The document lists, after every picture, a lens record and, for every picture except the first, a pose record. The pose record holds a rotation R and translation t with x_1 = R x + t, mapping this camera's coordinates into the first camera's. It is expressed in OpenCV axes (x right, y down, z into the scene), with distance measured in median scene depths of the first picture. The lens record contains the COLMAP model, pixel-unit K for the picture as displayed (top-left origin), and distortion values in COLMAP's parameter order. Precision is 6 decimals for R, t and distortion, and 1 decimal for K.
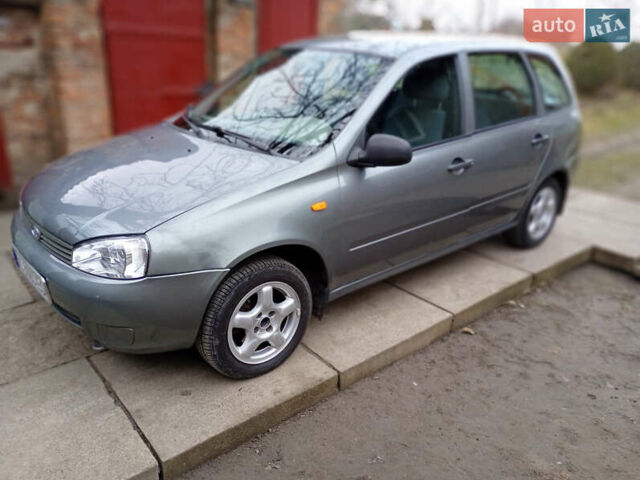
lens RADIAL K [[525.3, 0, 322.9], [0, 525.3, 241.0], [0, 0, 1]] dist [0.070193, -0.090569]
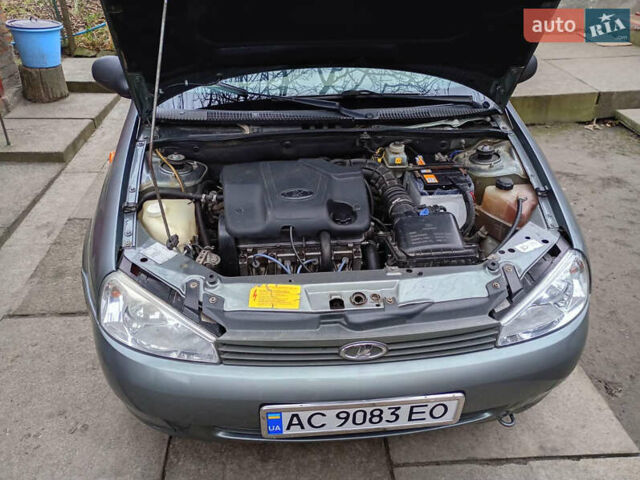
lens RADIAL K [[525.3, 0, 322.9], [0, 525.3, 241.0], [0, 0, 1]] dist [0.070193, -0.090569]
pose [[0.589384, -0.446198, 0.673450, -0.855811], [0.300191, 0.894903, 0.330204, -0.309723], [-0.750008, 0.007547, 0.661386, 0.621738]]
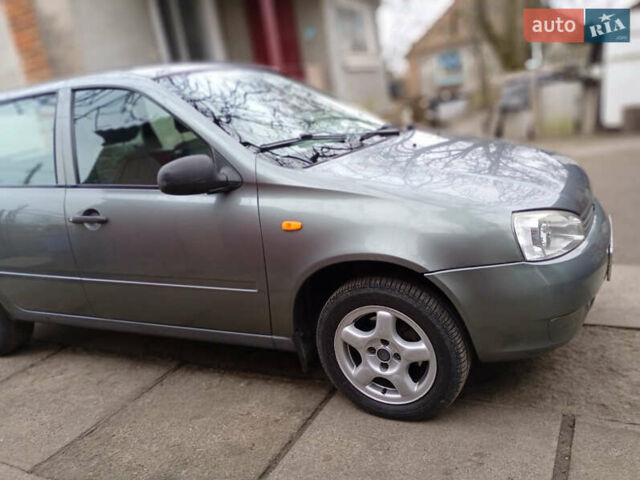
lens RADIAL K [[525.3, 0, 322.9], [0, 525.3, 241.0], [0, 0, 1]] dist [0.070193, -0.090569]
pose [[-0.377095, -0.222352, 0.899088, -1.151653], [0.453484, 0.802102, 0.388567, -0.512626], [-0.807559, 0.554249, -0.201636, 1.528326]]
